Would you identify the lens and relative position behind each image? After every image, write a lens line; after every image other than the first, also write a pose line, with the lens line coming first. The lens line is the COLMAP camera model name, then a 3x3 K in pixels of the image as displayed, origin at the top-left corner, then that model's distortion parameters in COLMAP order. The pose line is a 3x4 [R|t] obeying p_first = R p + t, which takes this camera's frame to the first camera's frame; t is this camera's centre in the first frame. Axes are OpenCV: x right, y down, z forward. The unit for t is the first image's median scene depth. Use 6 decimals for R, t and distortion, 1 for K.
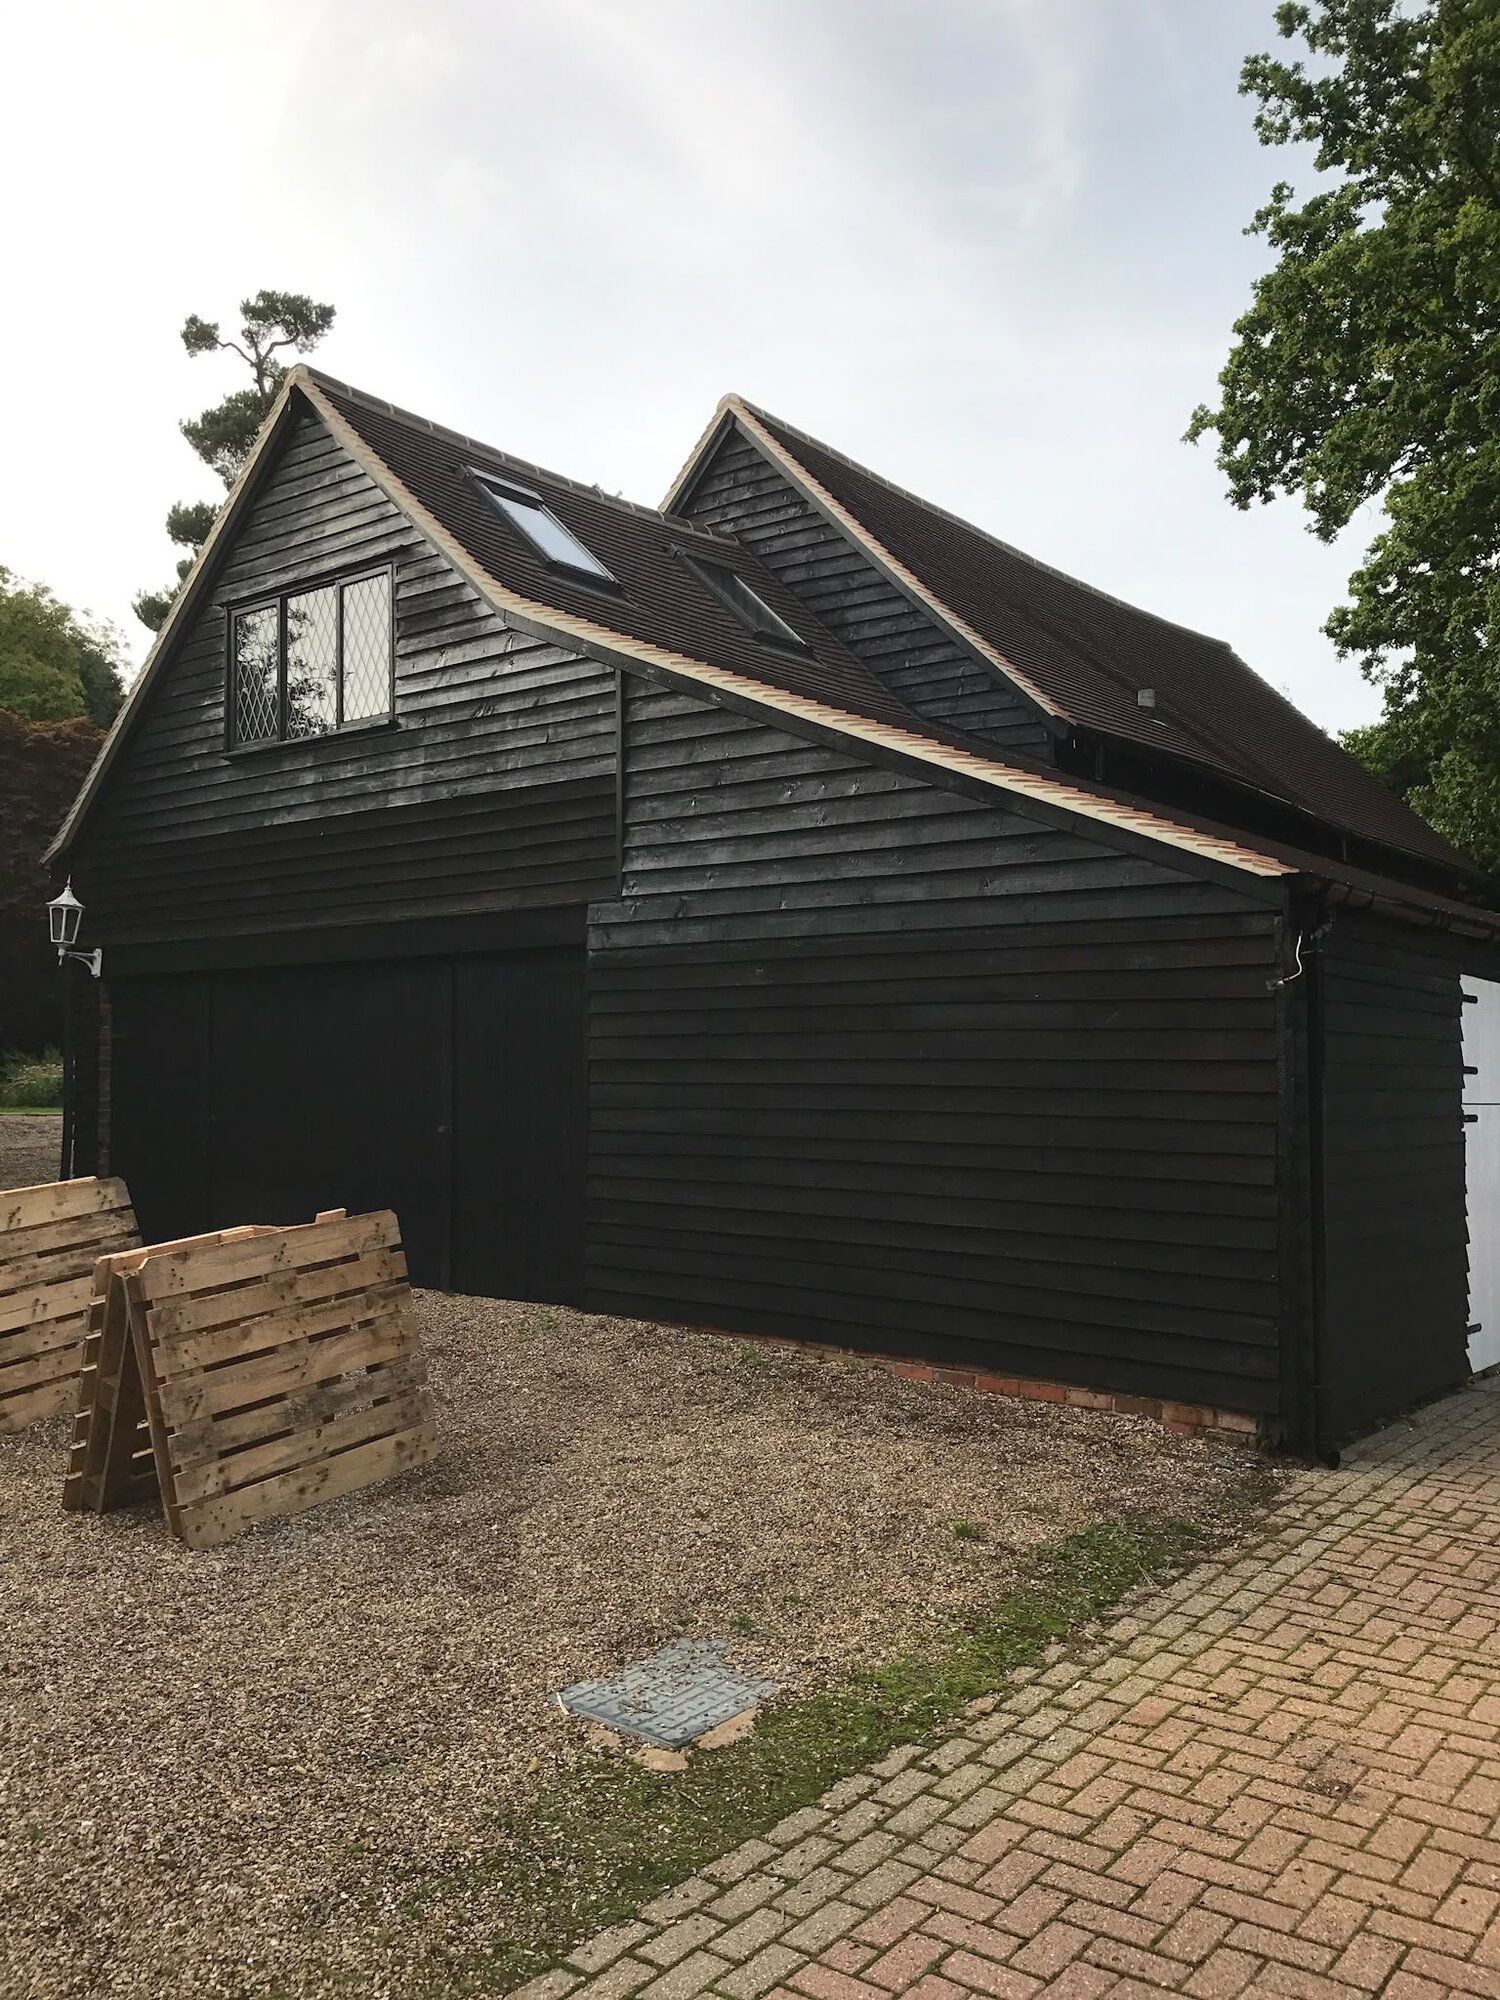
lens RADIAL K [[1690.7, 0, 750.0], [0, 1690.7, 1000.0], [0, 0, 1]] dist [-0.004411, 0.018315]
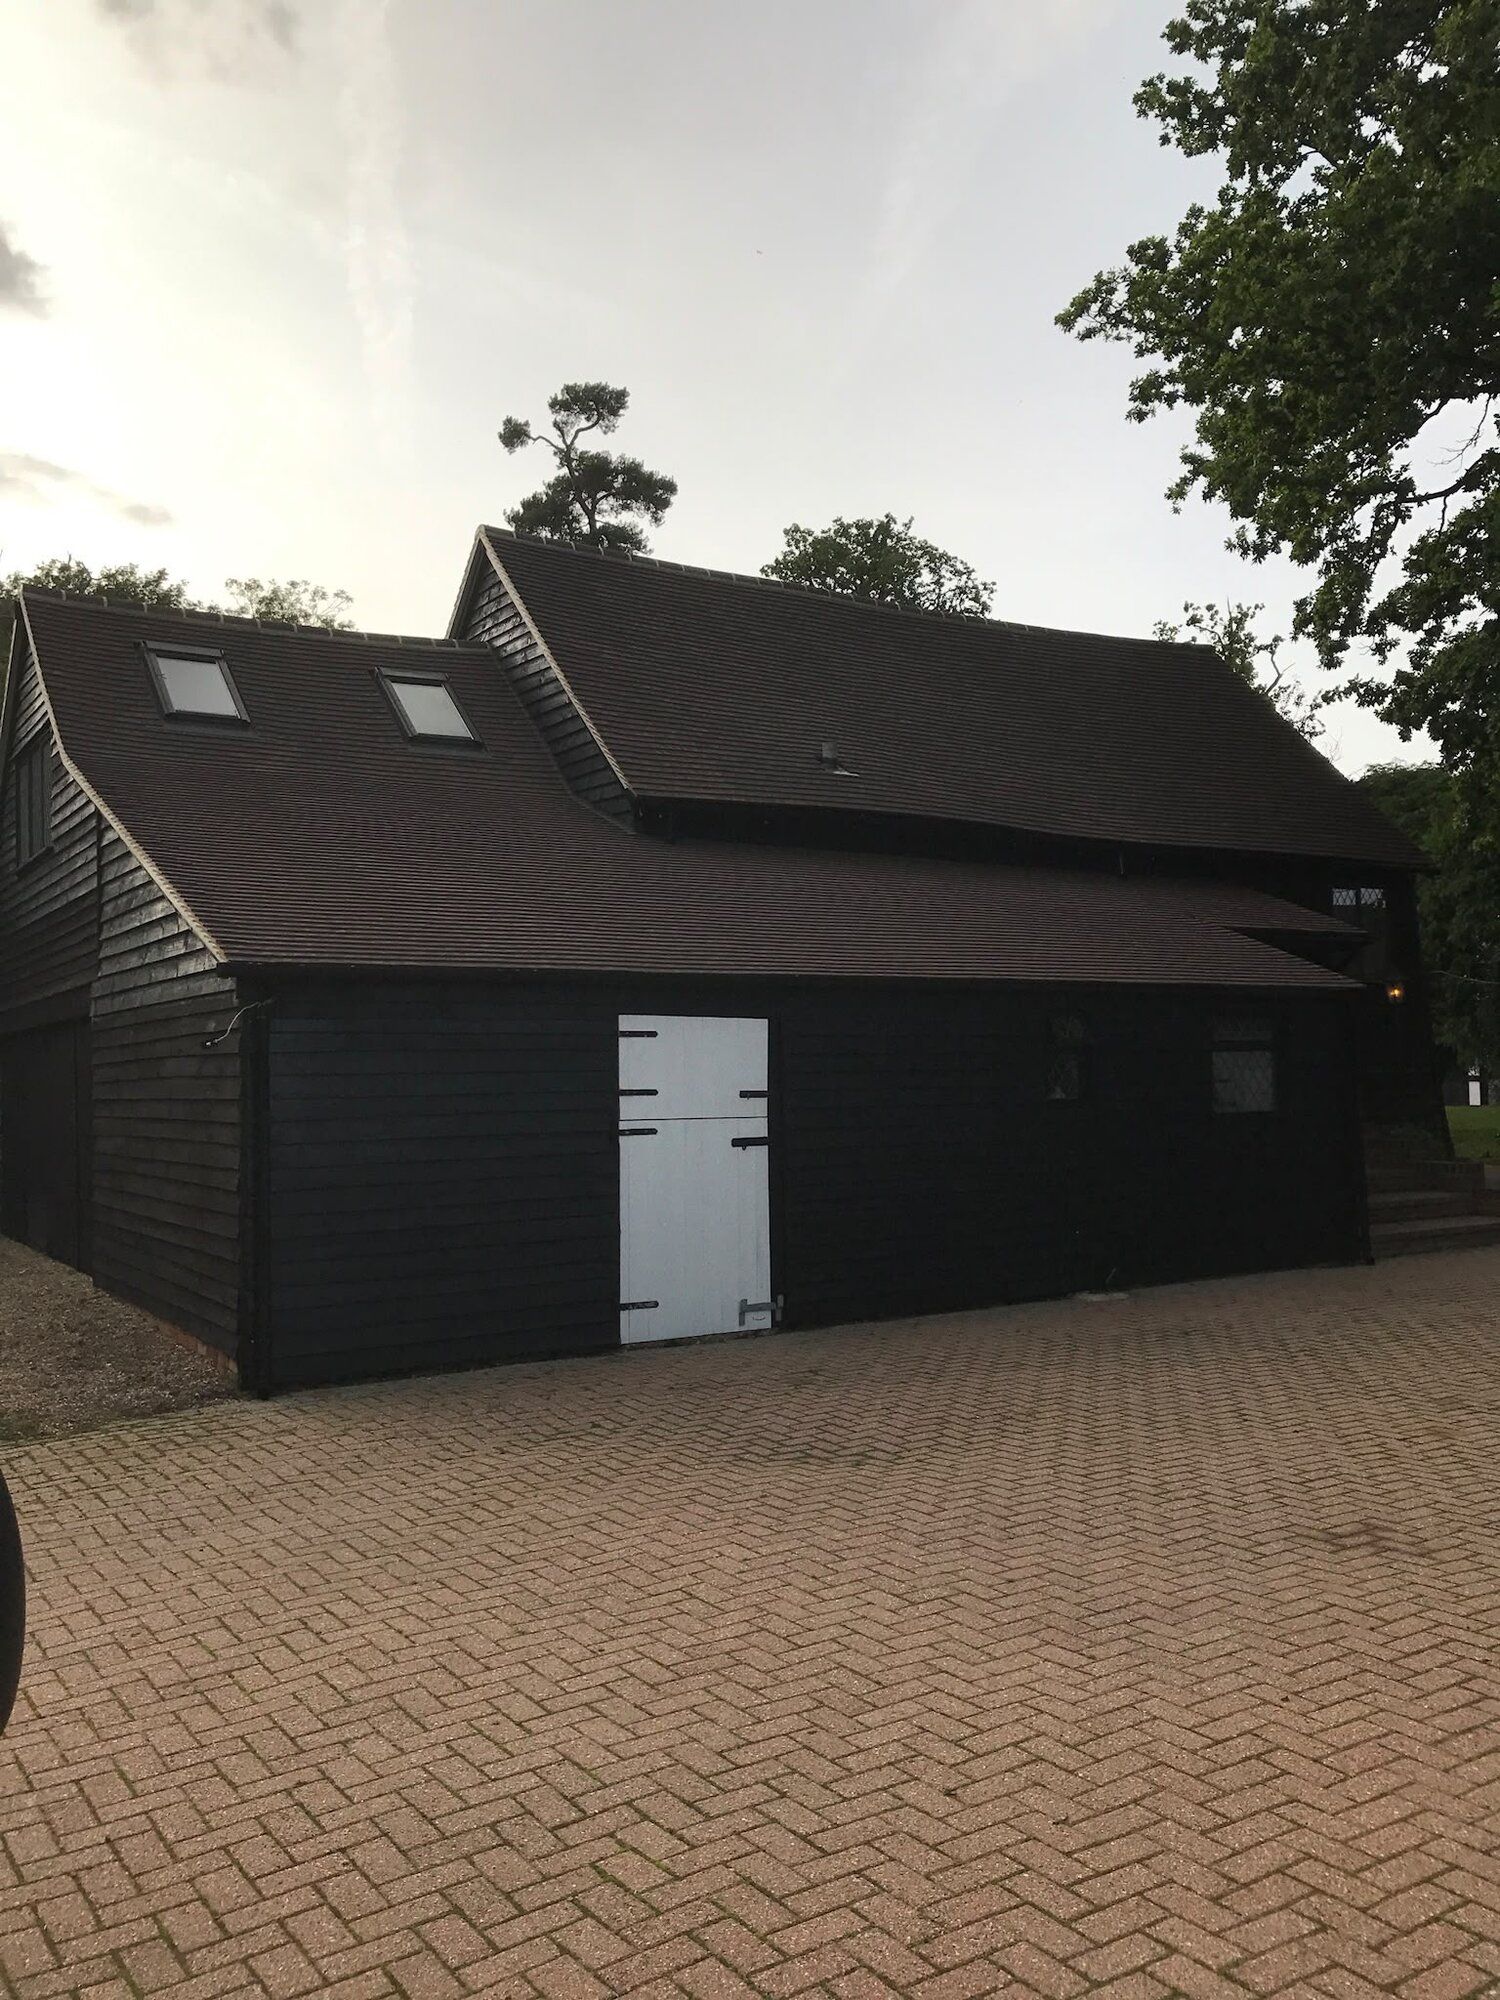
lens RADIAL K [[1690.7, 0, 750.0], [0, 1690.7, 1000.0], [0, 0, 1]] dist [-0.004411, 0.018315]
pose [[0.949113, -0.044884, -0.311721, 0.156658], [0.045019, 0.998963, -0.006767, -0.002293], [0.311702, -0.007611, 0.950150, -0.022066]]
